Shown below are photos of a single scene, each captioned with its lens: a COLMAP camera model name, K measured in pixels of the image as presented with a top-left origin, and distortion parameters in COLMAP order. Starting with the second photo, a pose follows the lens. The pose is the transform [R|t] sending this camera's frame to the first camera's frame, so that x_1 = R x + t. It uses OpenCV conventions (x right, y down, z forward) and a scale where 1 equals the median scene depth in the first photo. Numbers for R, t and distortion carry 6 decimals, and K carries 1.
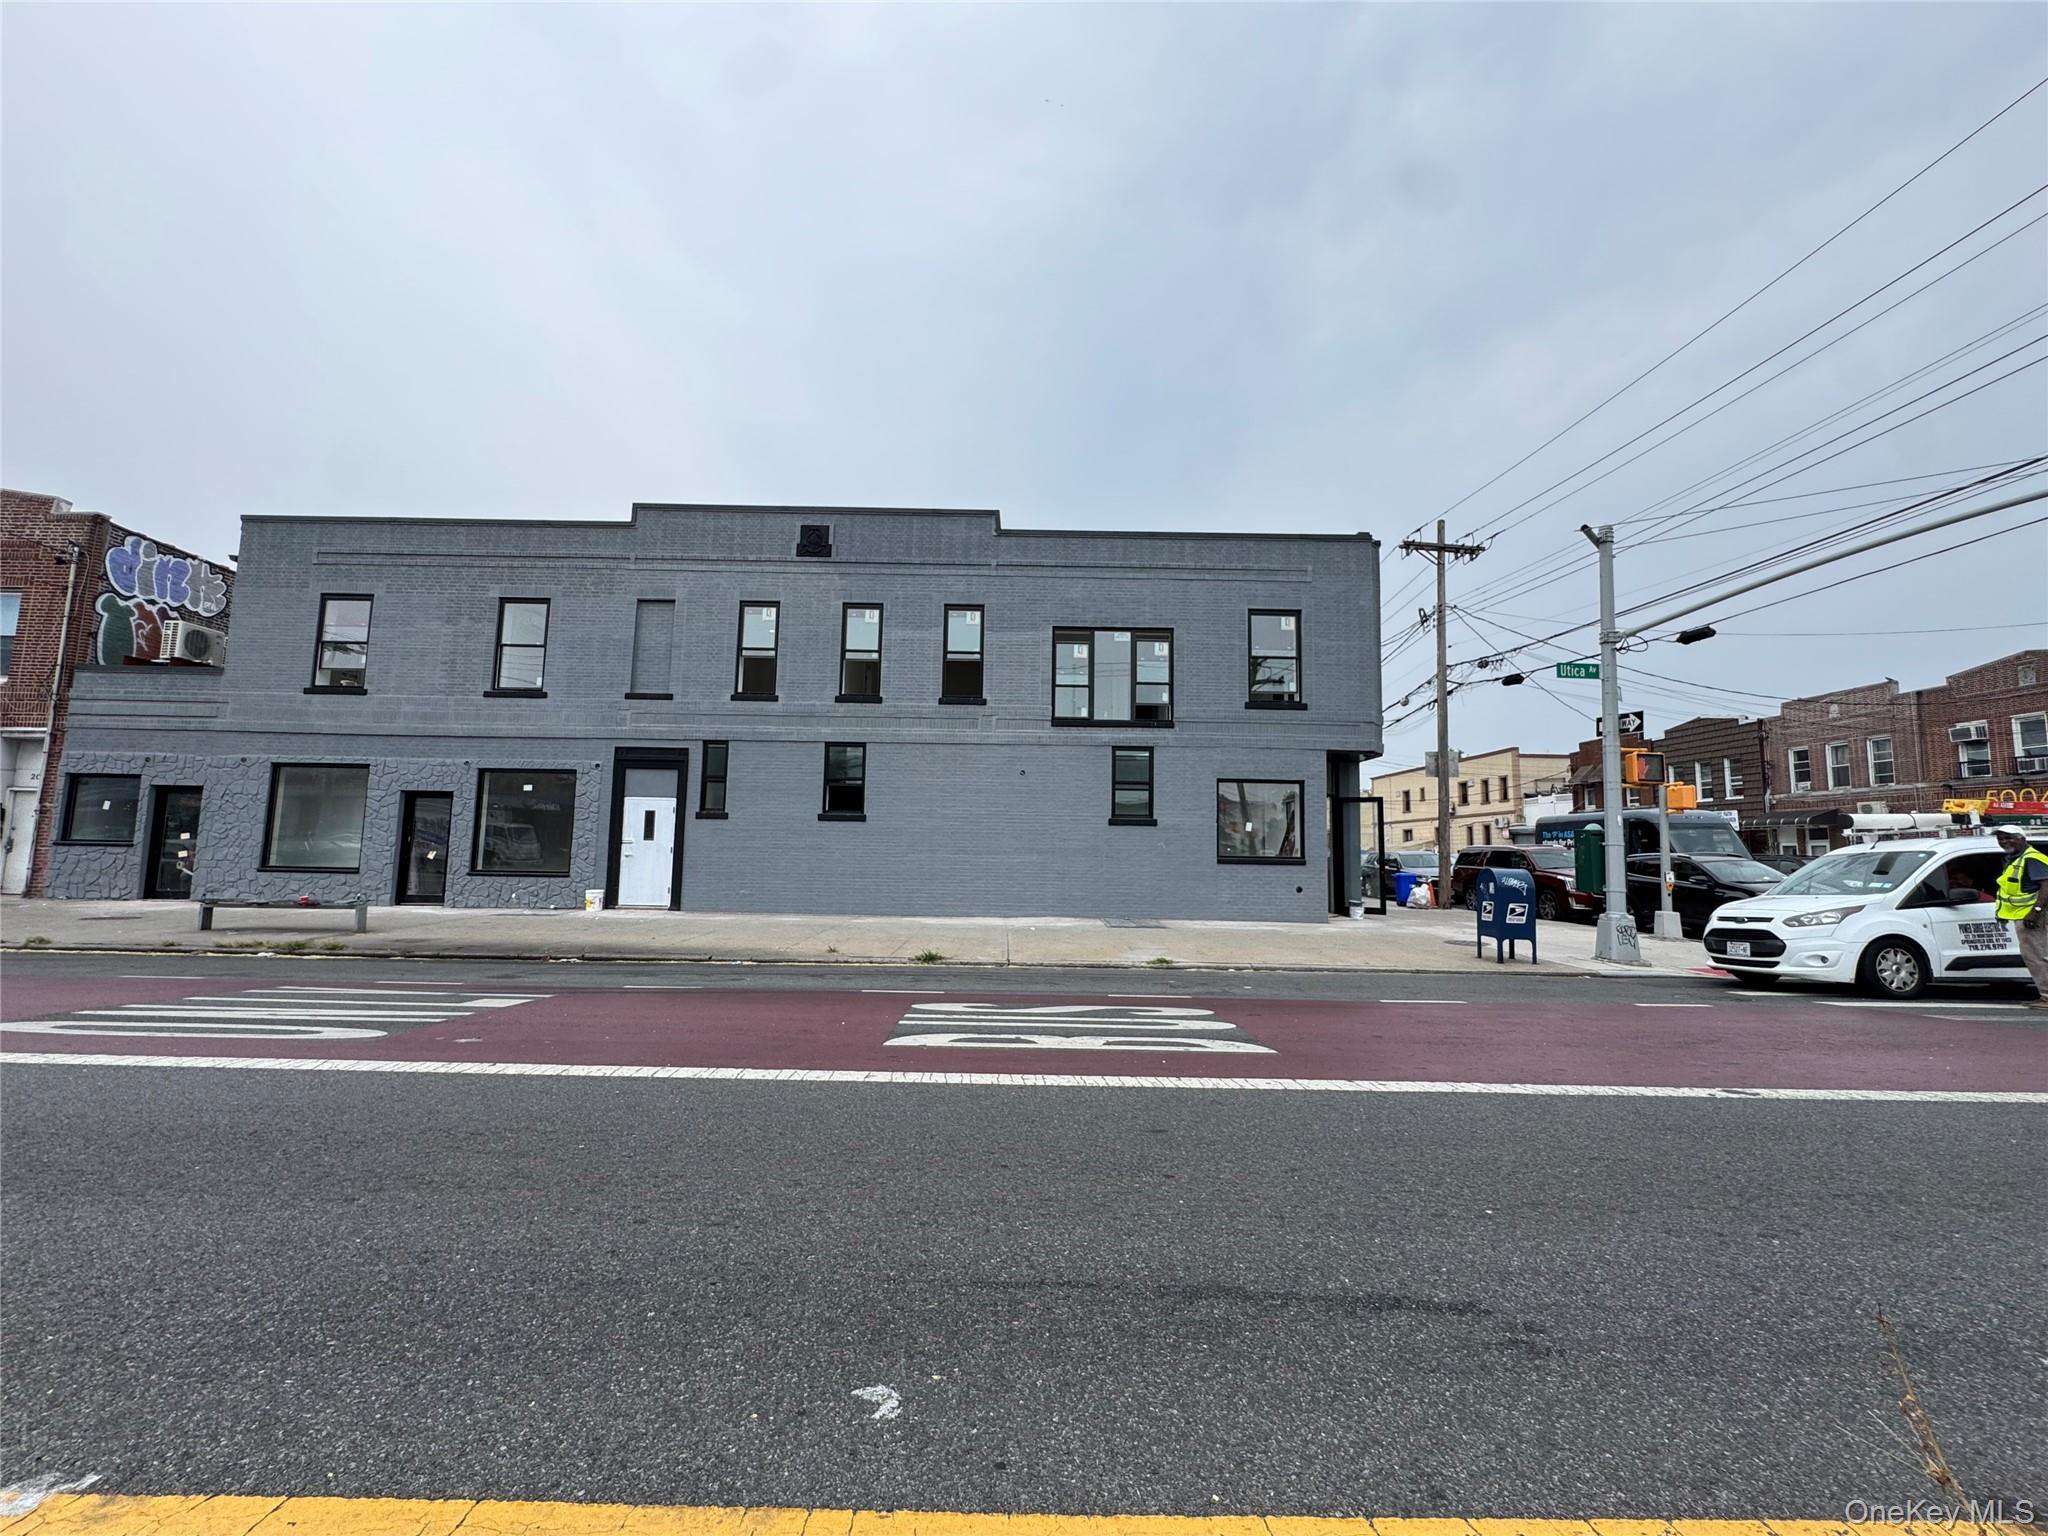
lens RADIAL K [[823.9, 0, 1024.0], [0, 823.9, 768.0], [0, 0, 1]] dist [-0.003212, 0.000376]
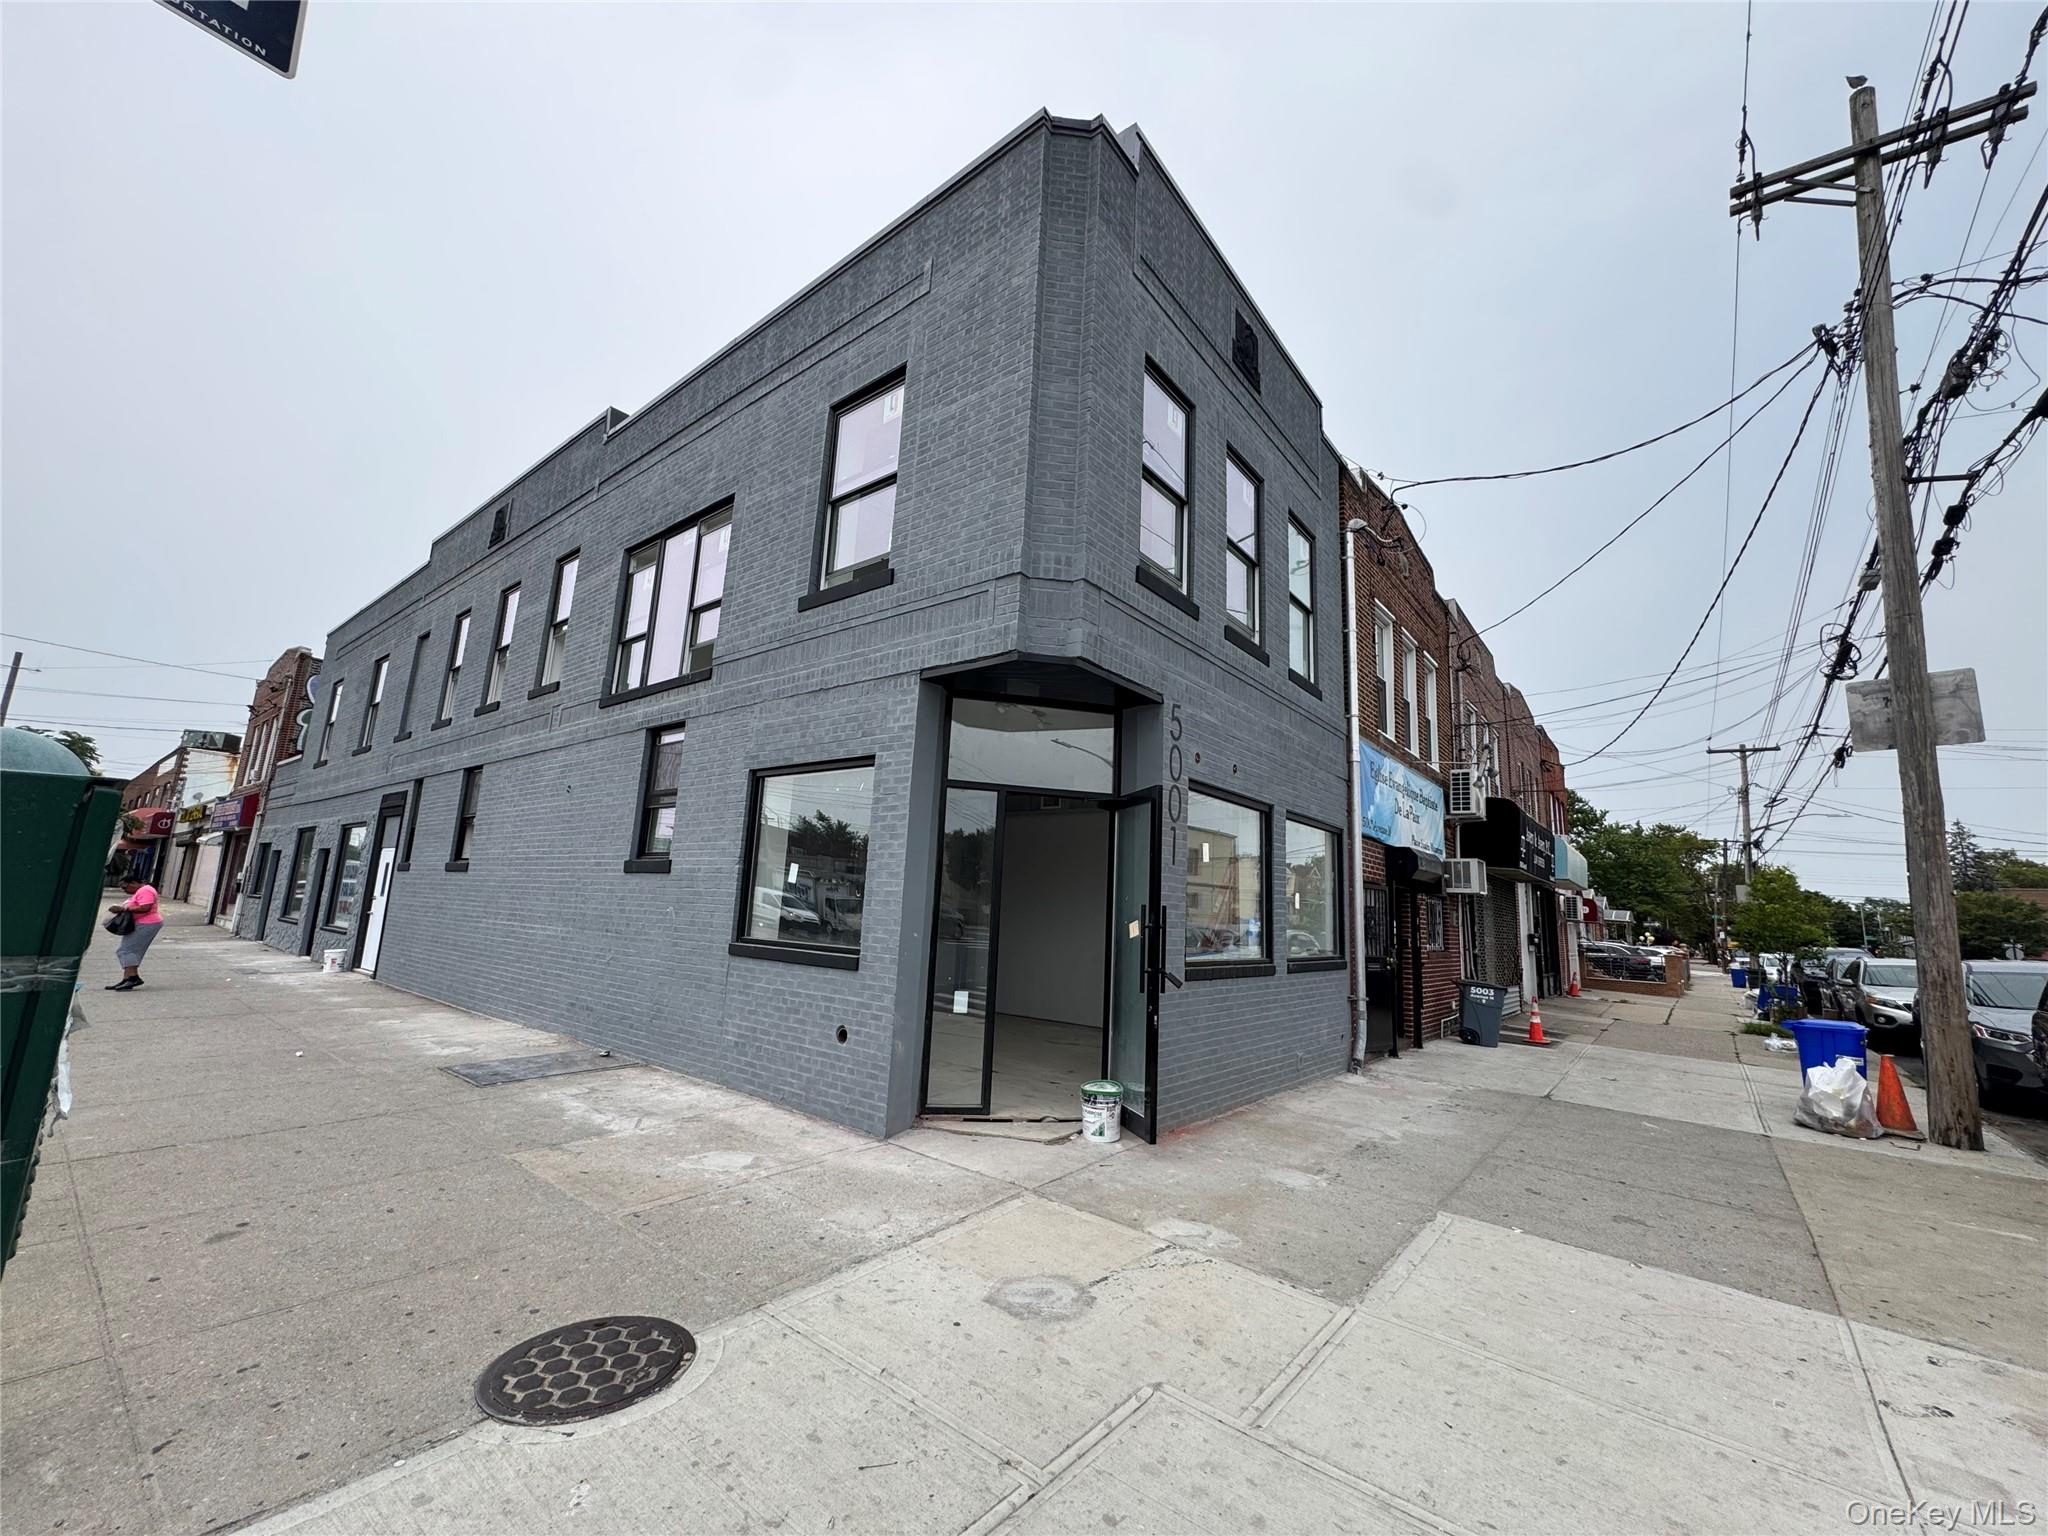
lens RADIAL K [[821.1, 0, 1024.0], [0, 821.1, 768.0], [0, 0, 1]] dist [-0.002577, 0.000693]
pose [[0.773514, -0.093234, -0.626884, 0.644999], [0.032602, 0.993664, -0.107555, 0.066751], [0.632940, 0.062757, 0.771653, 0.737478]]
